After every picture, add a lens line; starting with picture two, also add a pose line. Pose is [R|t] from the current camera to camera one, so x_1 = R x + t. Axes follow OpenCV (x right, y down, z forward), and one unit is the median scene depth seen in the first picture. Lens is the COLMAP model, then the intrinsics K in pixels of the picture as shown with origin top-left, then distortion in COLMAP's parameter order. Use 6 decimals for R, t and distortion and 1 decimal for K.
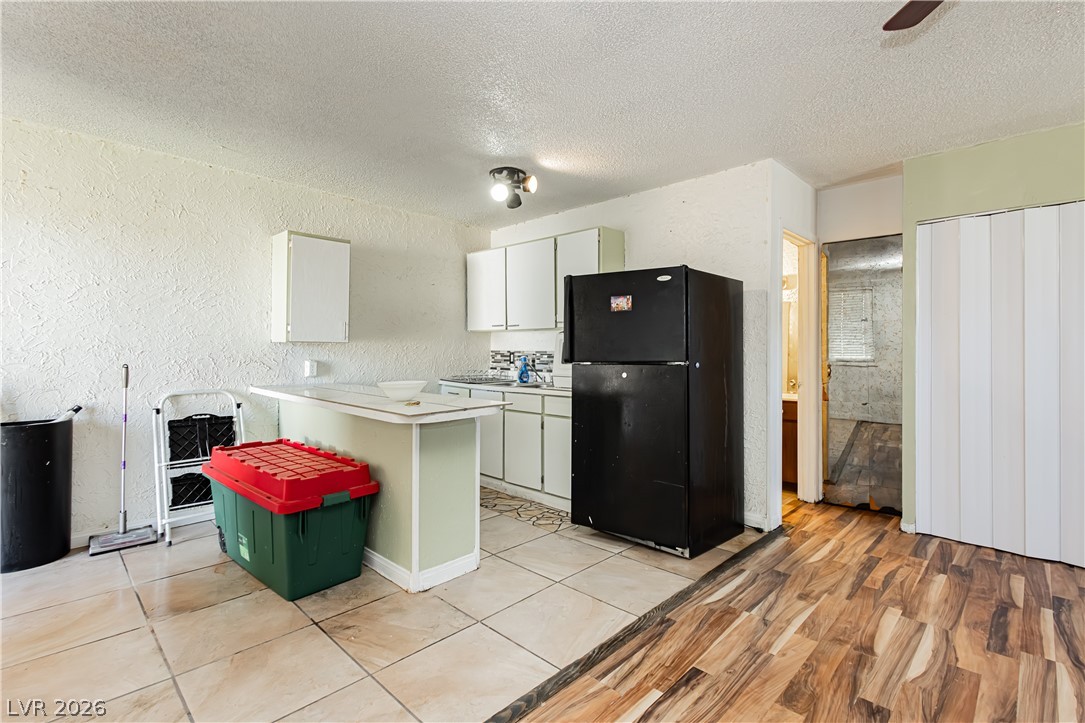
lens RADIAL K [[506.2, 0, 542.3], [0, 506.2, 356.7], [0, 0, 1]] dist [0.002645, 0.000006]
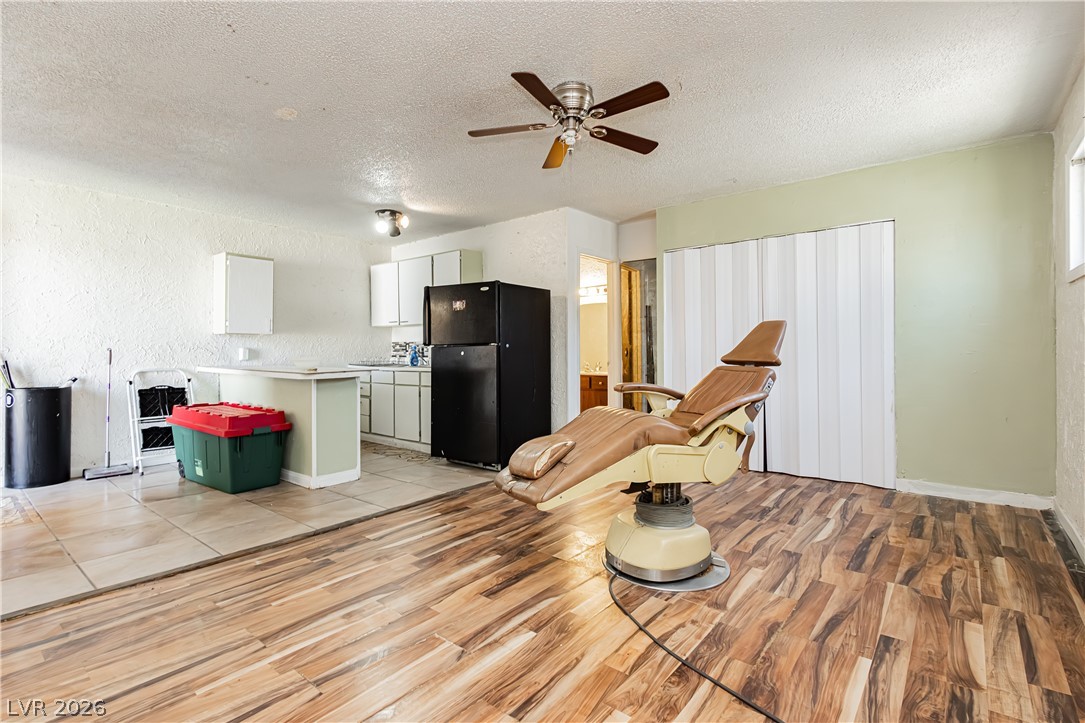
lens RADIAL K [[467.5, 0, 502.8], [0, 467.5, 351.1], [0, 0, 1]] dist [0.001966, 0.000066]
pose [[0.996828, -0.009160, 0.079059, 0.164062], [0.009502, 0.999947, -0.003947, 0.035265], [-0.079019, 0.004686, 0.996862, -0.368257]]
